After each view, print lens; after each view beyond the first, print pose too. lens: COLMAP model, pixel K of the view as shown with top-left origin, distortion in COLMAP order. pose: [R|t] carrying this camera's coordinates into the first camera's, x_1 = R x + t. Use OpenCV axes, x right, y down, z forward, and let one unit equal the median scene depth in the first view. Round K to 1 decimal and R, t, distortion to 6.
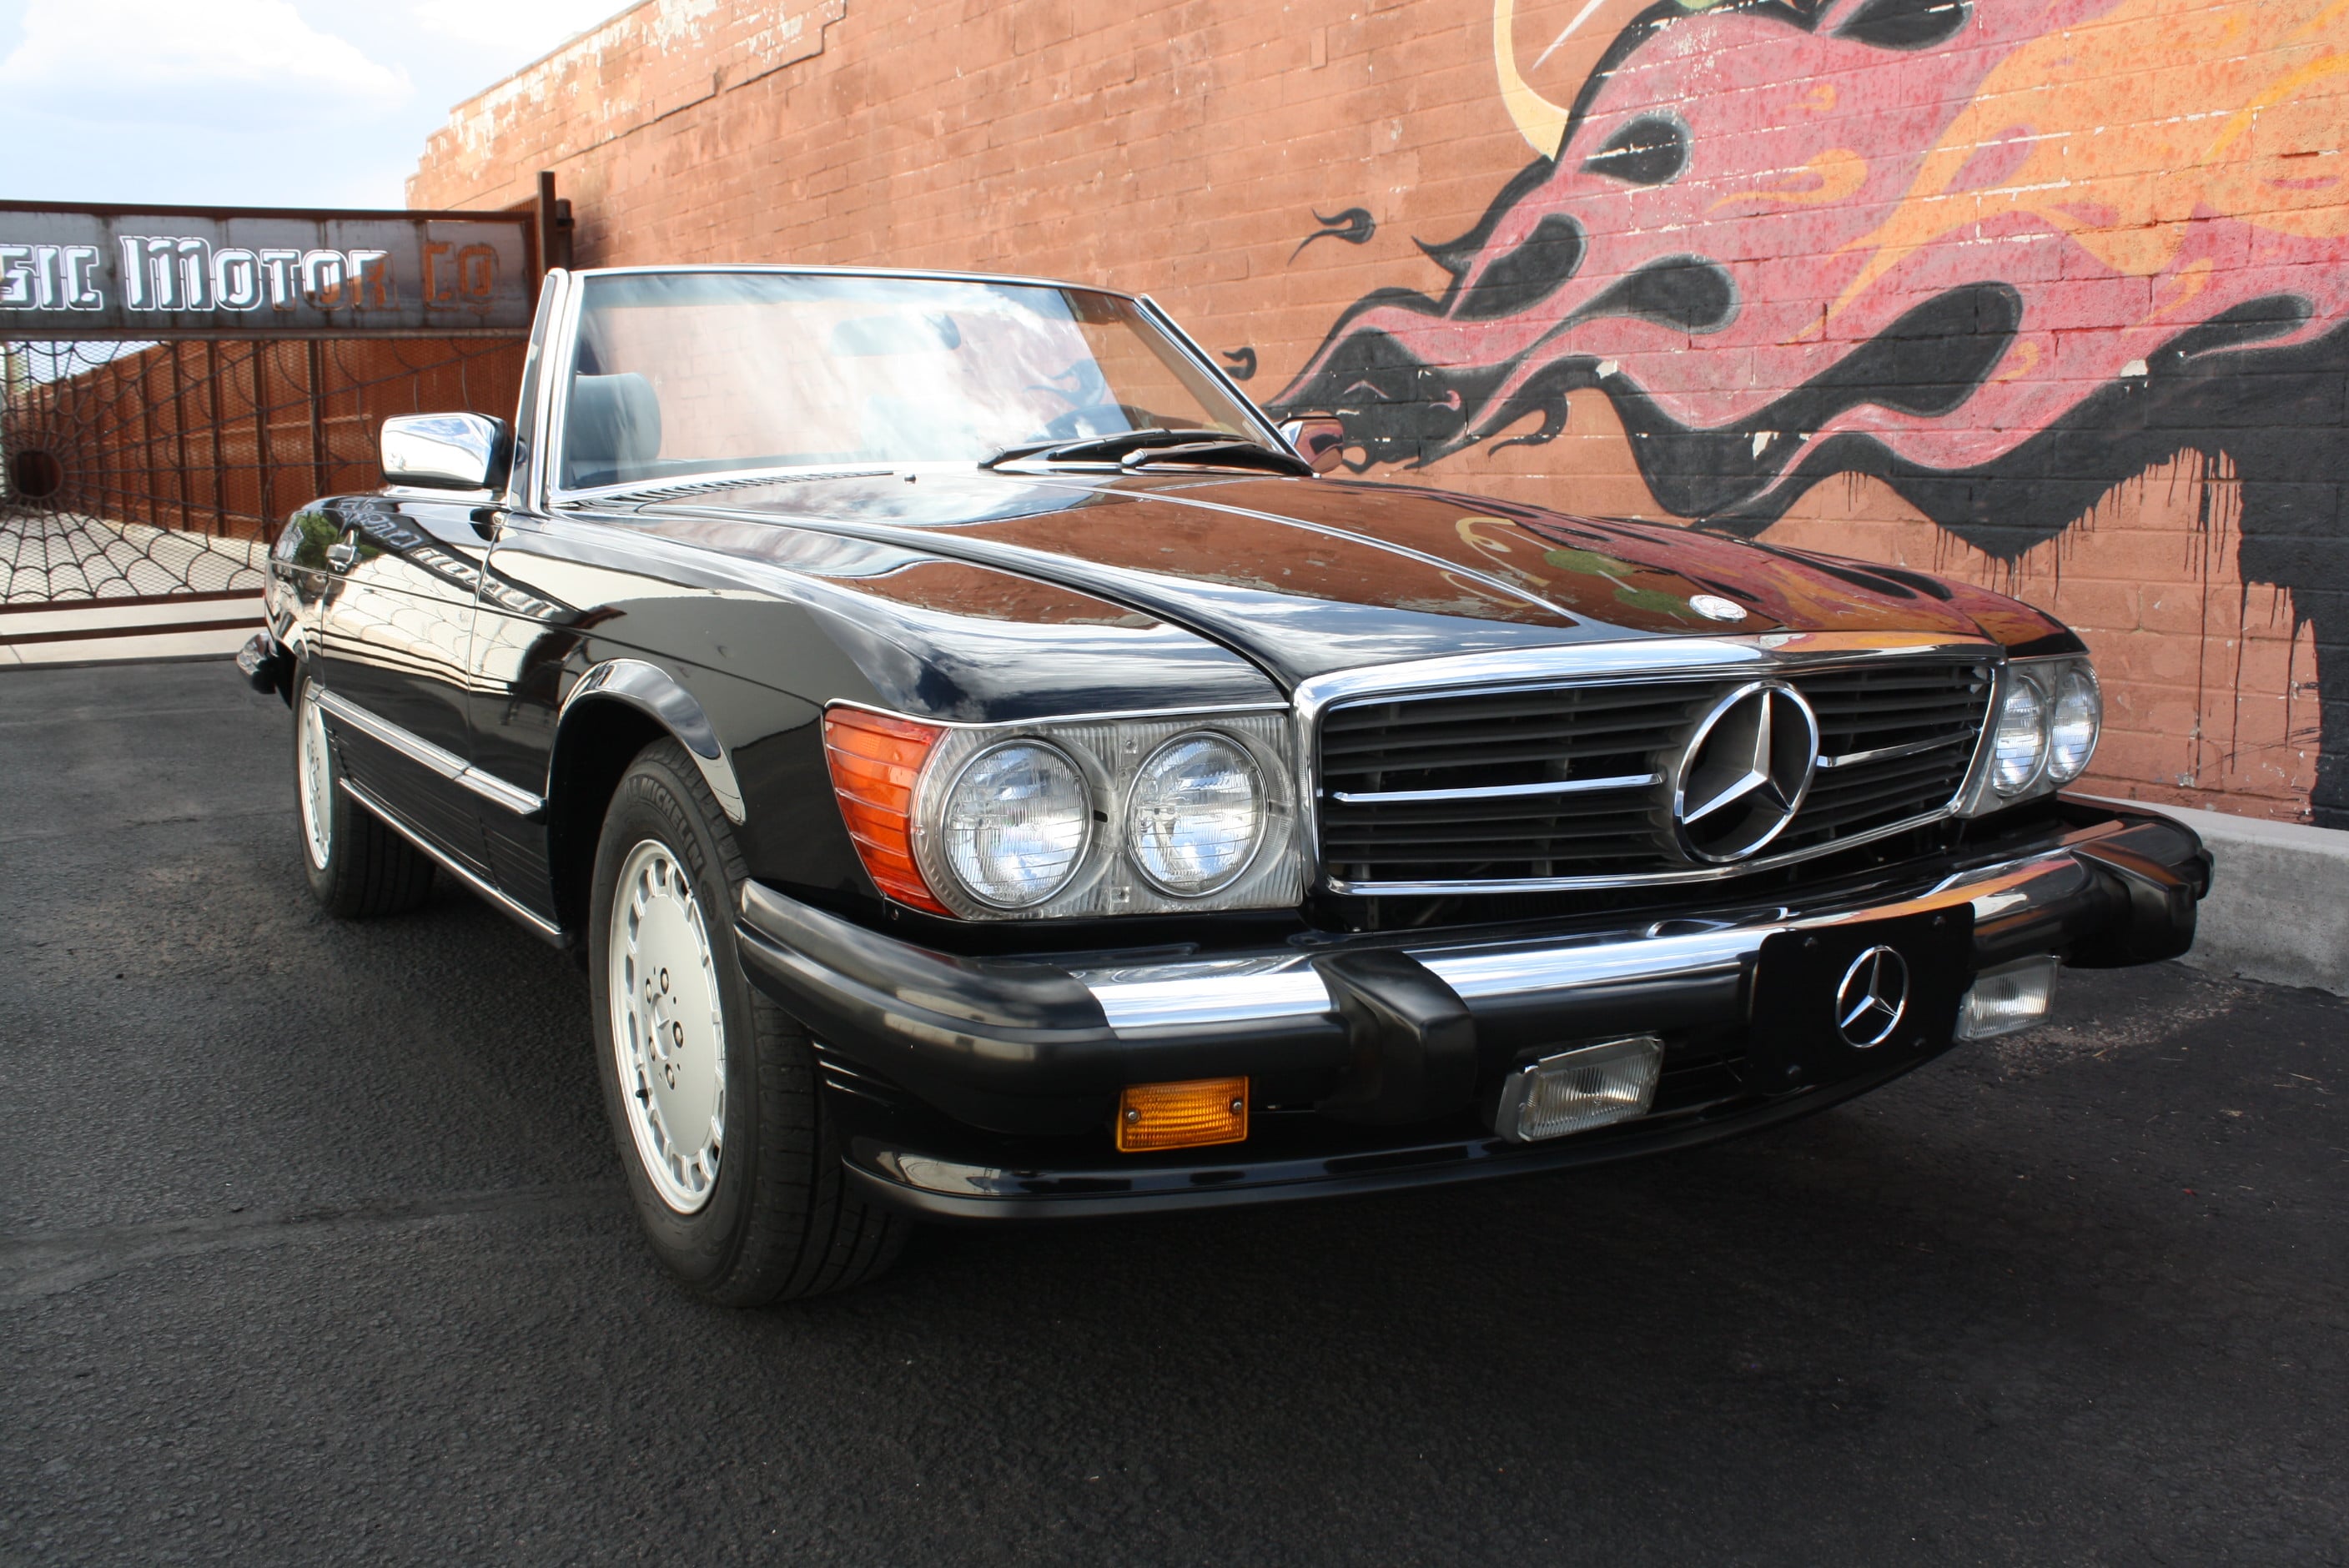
lens RADIAL K [[2029.5, 0, 1206.5], [0, 2029.5, 752.4], [0, 0, 1]] dist [-0.145010, 0.110189]
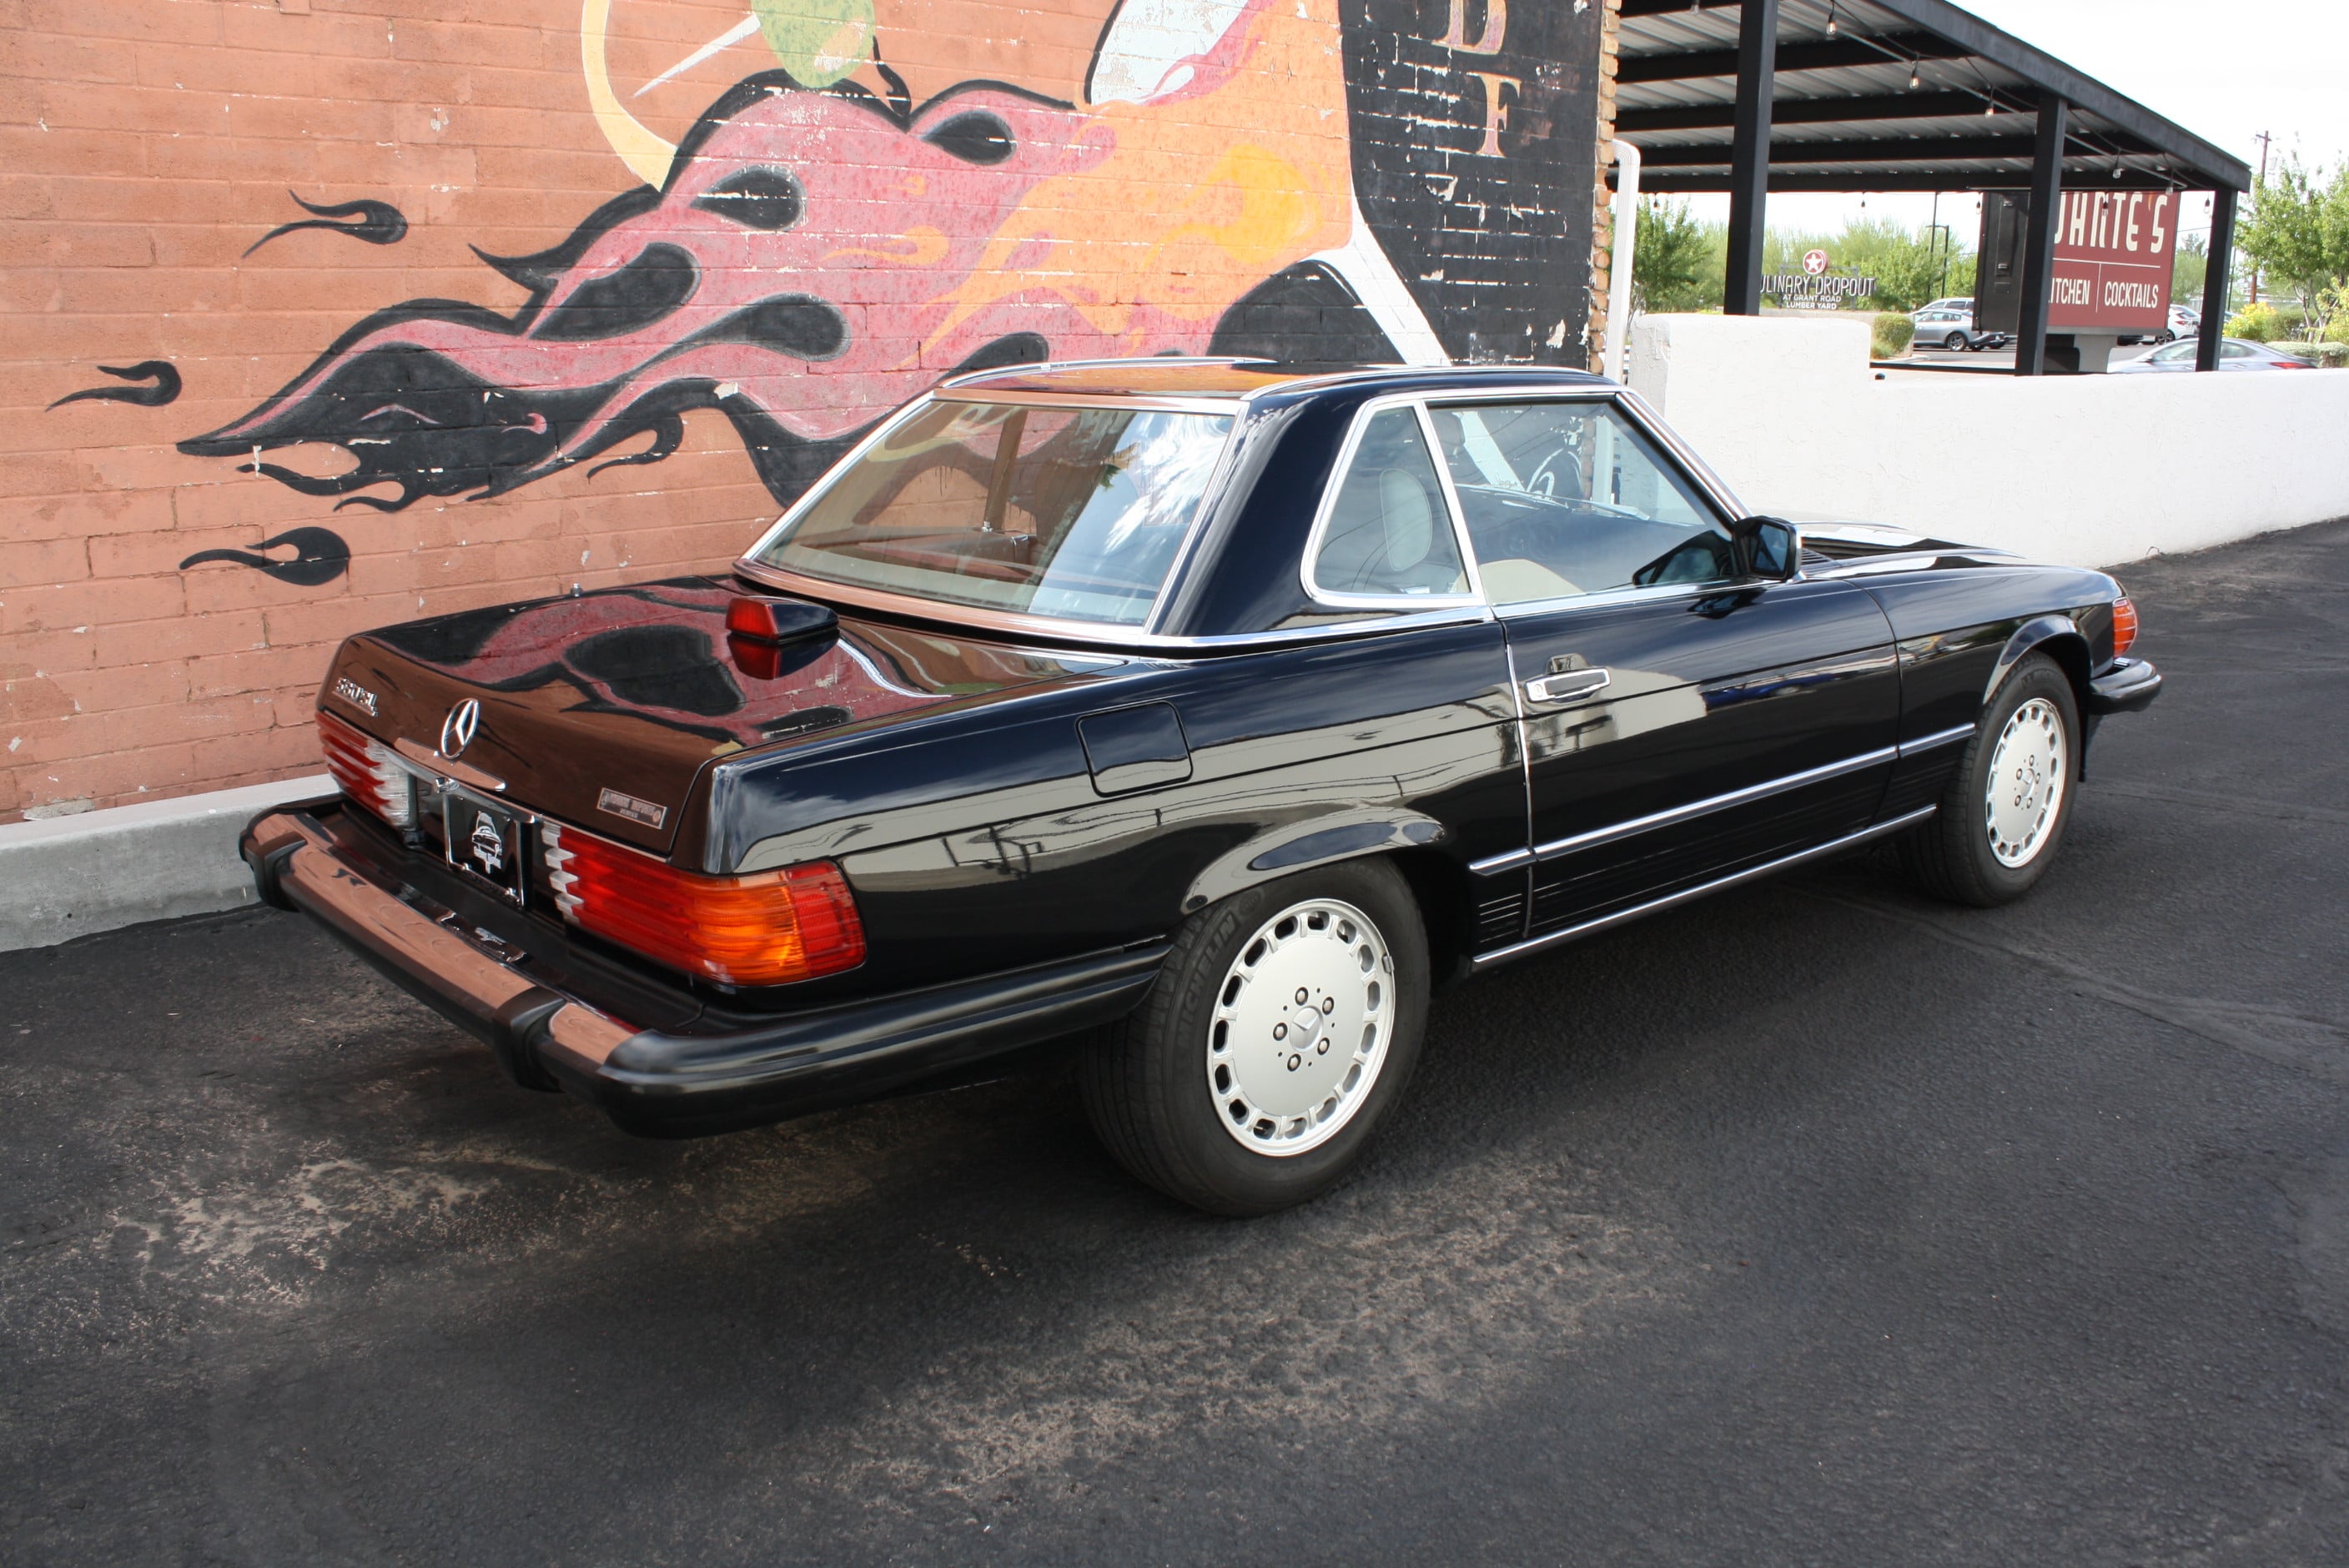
lens RADIAL K [[2029.5, 0, 1209.5], [0, 2029.5, 767.6], [0, 0, 1]] dist [-0.145010, 0.110189]
pose [[-0.165978, -0.224755, 0.960175, -1.001872], [0.127473, 0.960622, 0.246894, -0.241375], [-0.977856, 0.163376, -0.130791, 0.963043]]
